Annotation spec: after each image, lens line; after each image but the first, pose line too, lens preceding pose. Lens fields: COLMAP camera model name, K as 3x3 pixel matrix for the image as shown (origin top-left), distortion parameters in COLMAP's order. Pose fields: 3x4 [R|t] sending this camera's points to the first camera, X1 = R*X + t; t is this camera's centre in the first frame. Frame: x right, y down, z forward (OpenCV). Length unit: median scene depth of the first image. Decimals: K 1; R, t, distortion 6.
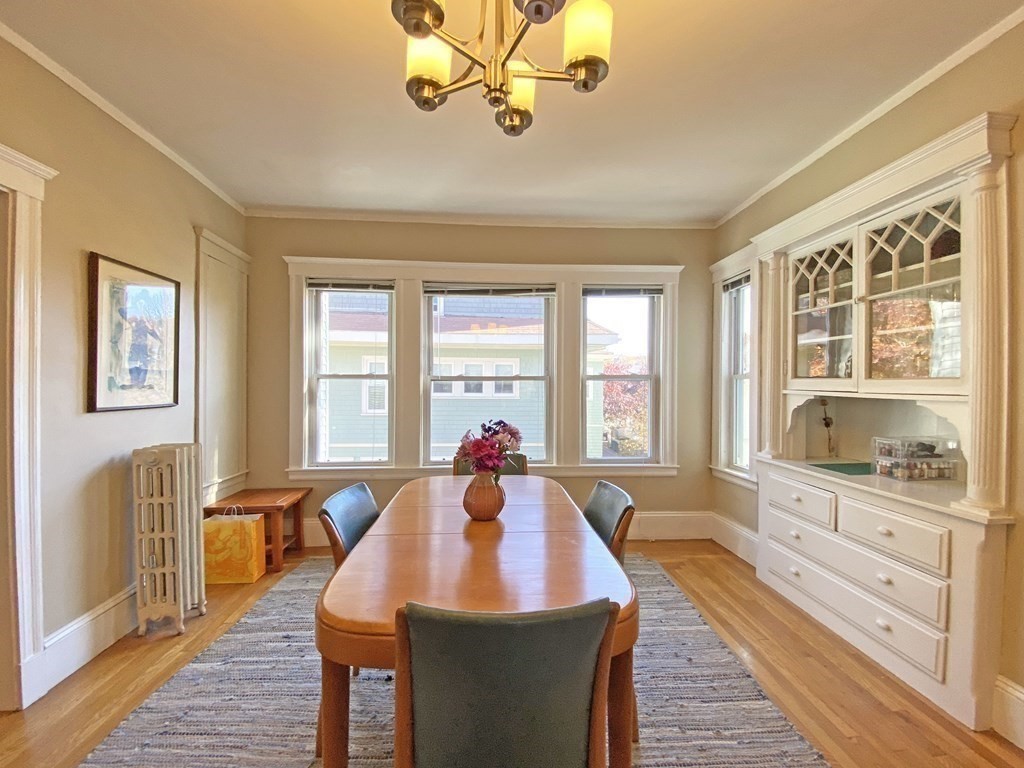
lens RADIAL K [[444.1, 0, 511.7], [0, 444.1, 391.0], [0, 0, 1]] dist [0.001508, -0.000454]
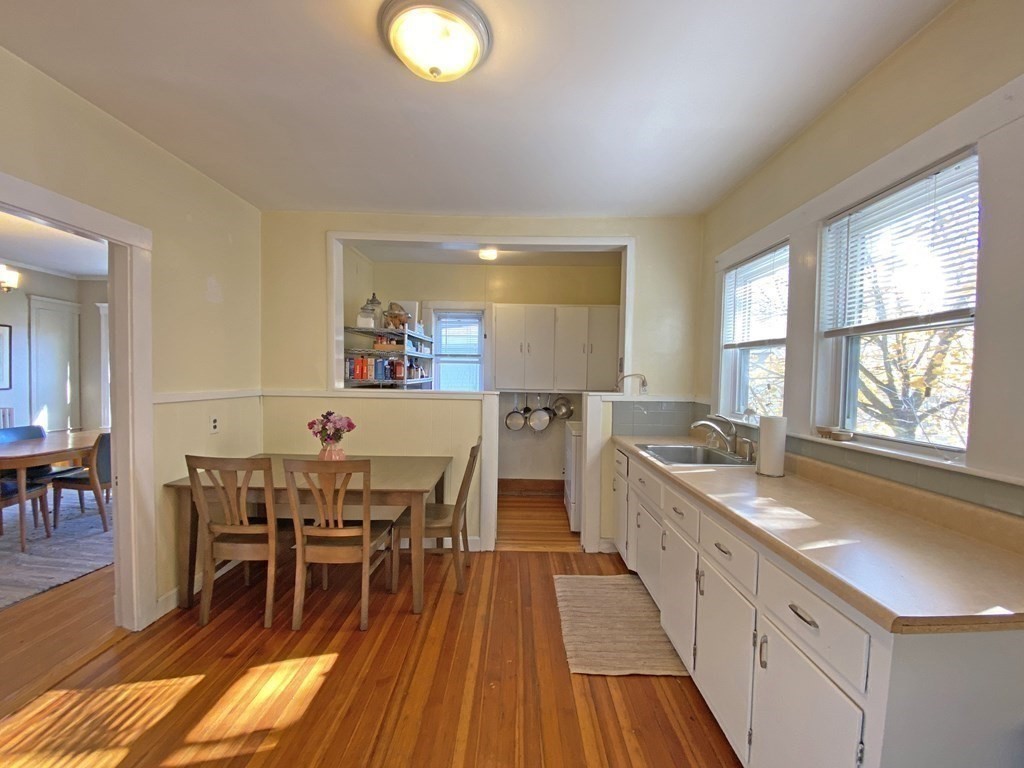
lens RADIAL K [[403.5, 0, 515.2], [0, 403.5, 388.5], [0, 0, 1]] dist [0.011116, -0.016476]
pose [[0.997796, 0.010720, -0.065490, 1.387518], [-0.009128, 0.999656, 0.024572, -0.025171], [0.065731, -0.023920, 0.997551, -0.525200]]
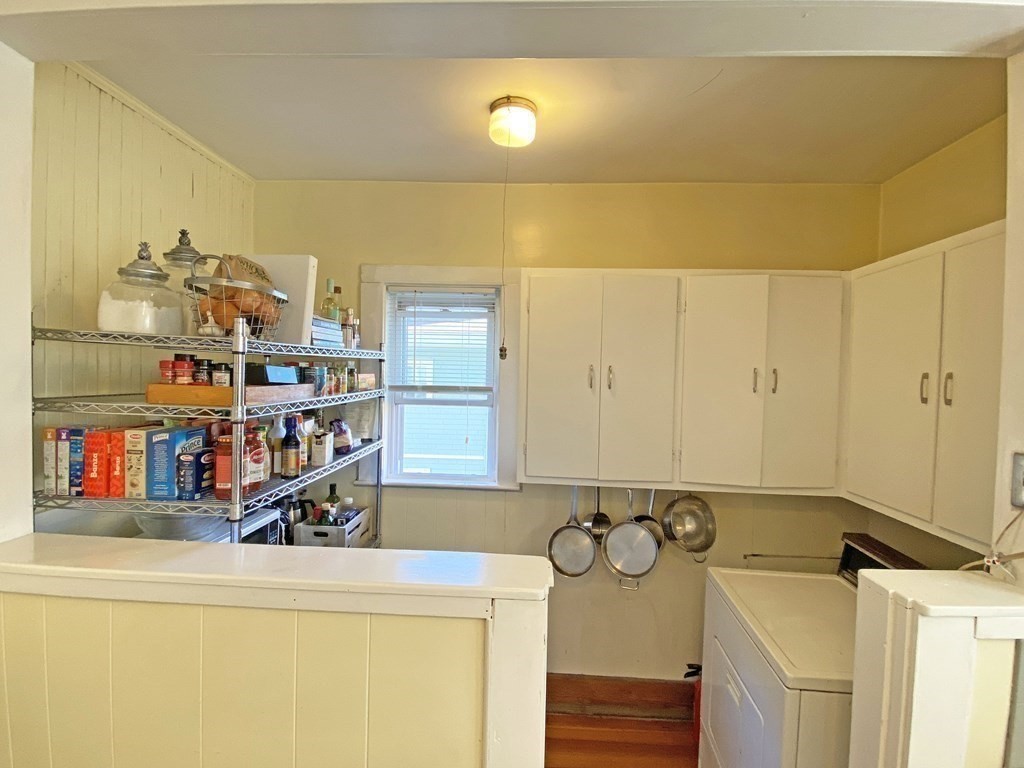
lens RADIAL K [[493.9, 0, 516.2], [0, 493.9, 392.4], [0, 0, 1]] dist [-0.003384, -0.009277]
pose [[0.993490, 0.019362, -0.112259, 1.284387], [-0.017292, 0.999663, 0.019386, -0.126173], [0.112597, -0.017319, 0.993490, 0.202365]]
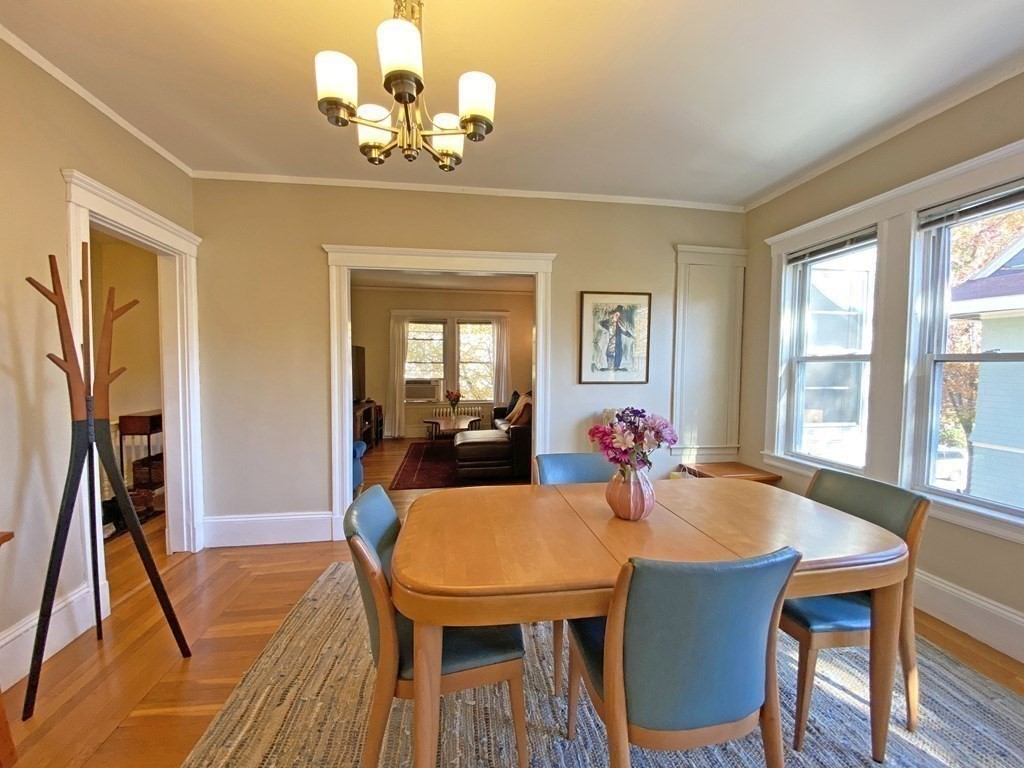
lens RADIAL K [[415.5, 0, 515.2], [0, 415.5, 390.0], [0, 0, 1]] dist [0.013132, -0.016986]
pose [[0.082697, 0.048097, -0.995413, 0.437304], [-0.014804, 0.998784, 0.047030, -0.000735], [0.996465, 0.010847, 0.083308, 0.407642]]
